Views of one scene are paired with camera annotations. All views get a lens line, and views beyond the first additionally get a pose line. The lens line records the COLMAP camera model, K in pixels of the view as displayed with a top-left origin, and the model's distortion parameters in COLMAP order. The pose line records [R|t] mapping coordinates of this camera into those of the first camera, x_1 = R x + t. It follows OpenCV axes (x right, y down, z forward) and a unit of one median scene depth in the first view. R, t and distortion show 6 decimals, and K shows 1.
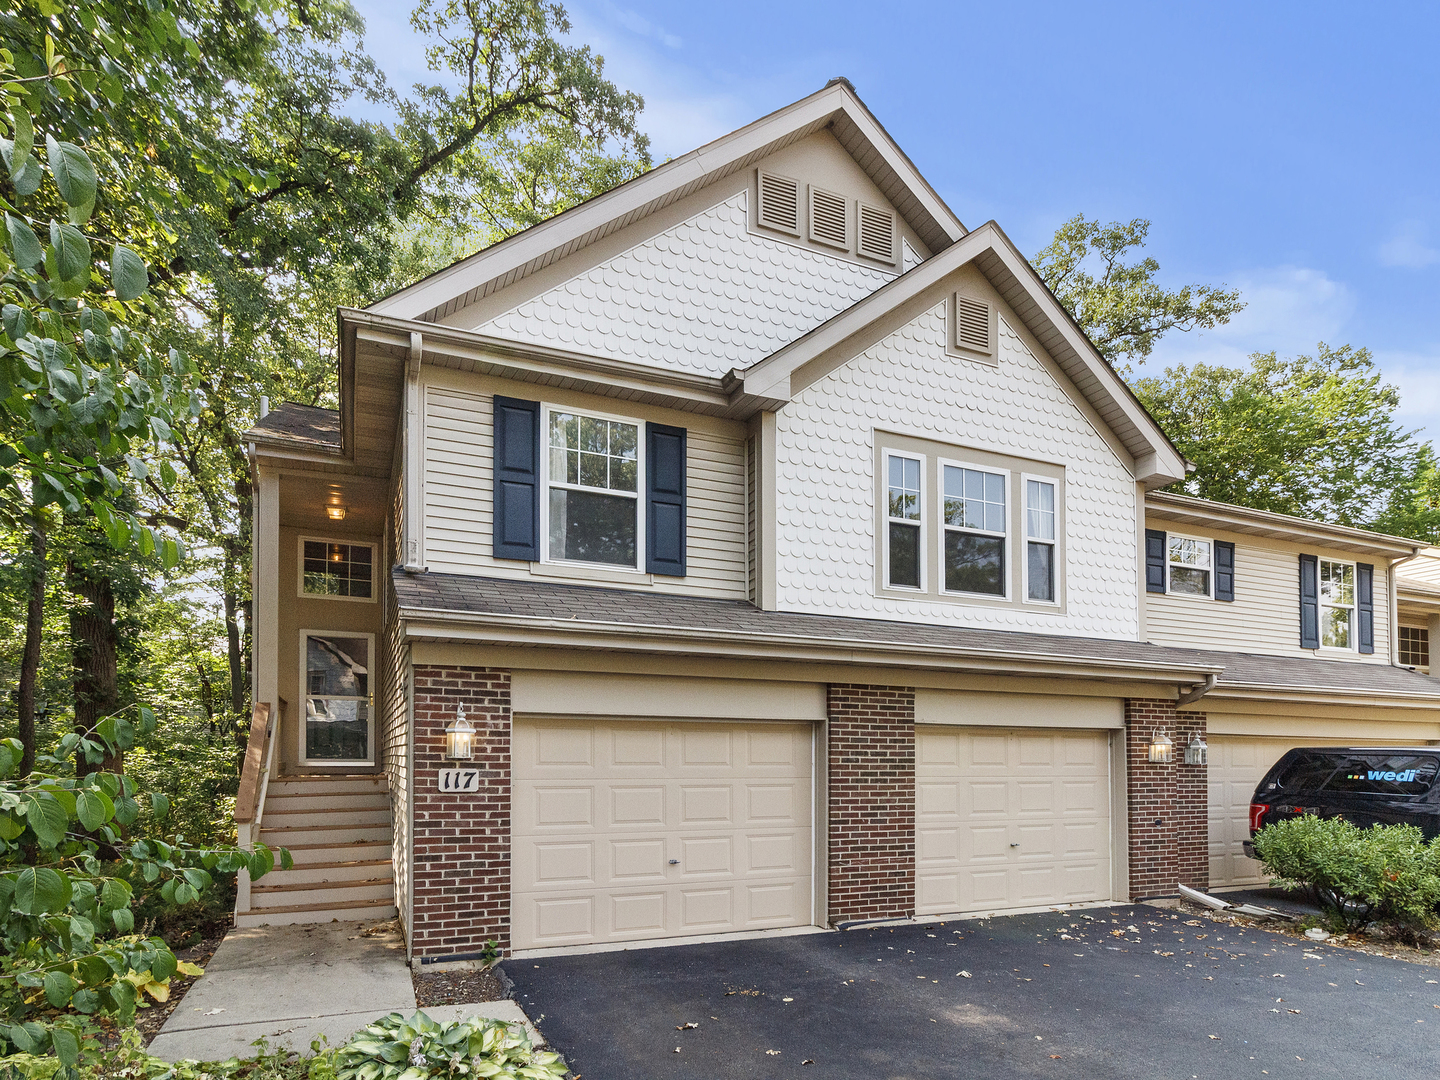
lens RADIAL K [[748.4, 0, 718.0], [0, 748.4, 517.5], [0, 0, 1]] dist [0.000003, 0.000798]
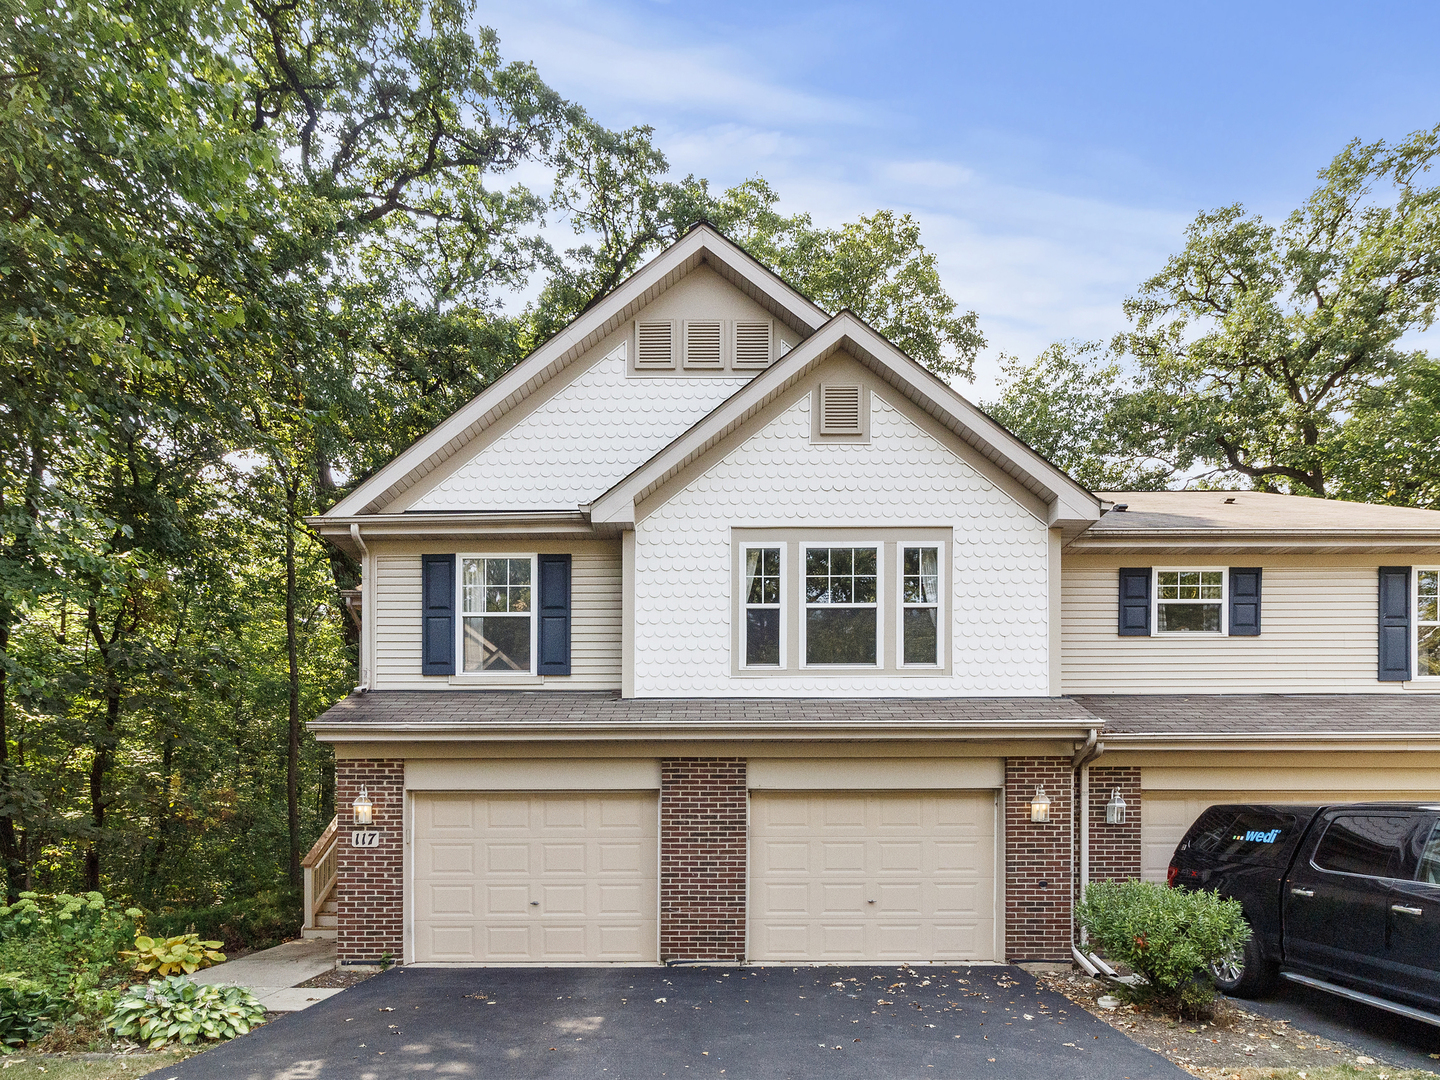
lens RADIAL K [[741.9, 0, 720.0], [0, 741.9, 559.3], [0, 0, 1]] dist [-0.000225, 0.000309]
pose [[0.922906, -0.132987, -0.361330, 0.664560], [0.125546, 0.991107, -0.044108, -0.025840], [0.363982, -0.004656, 0.931394, -0.060587]]
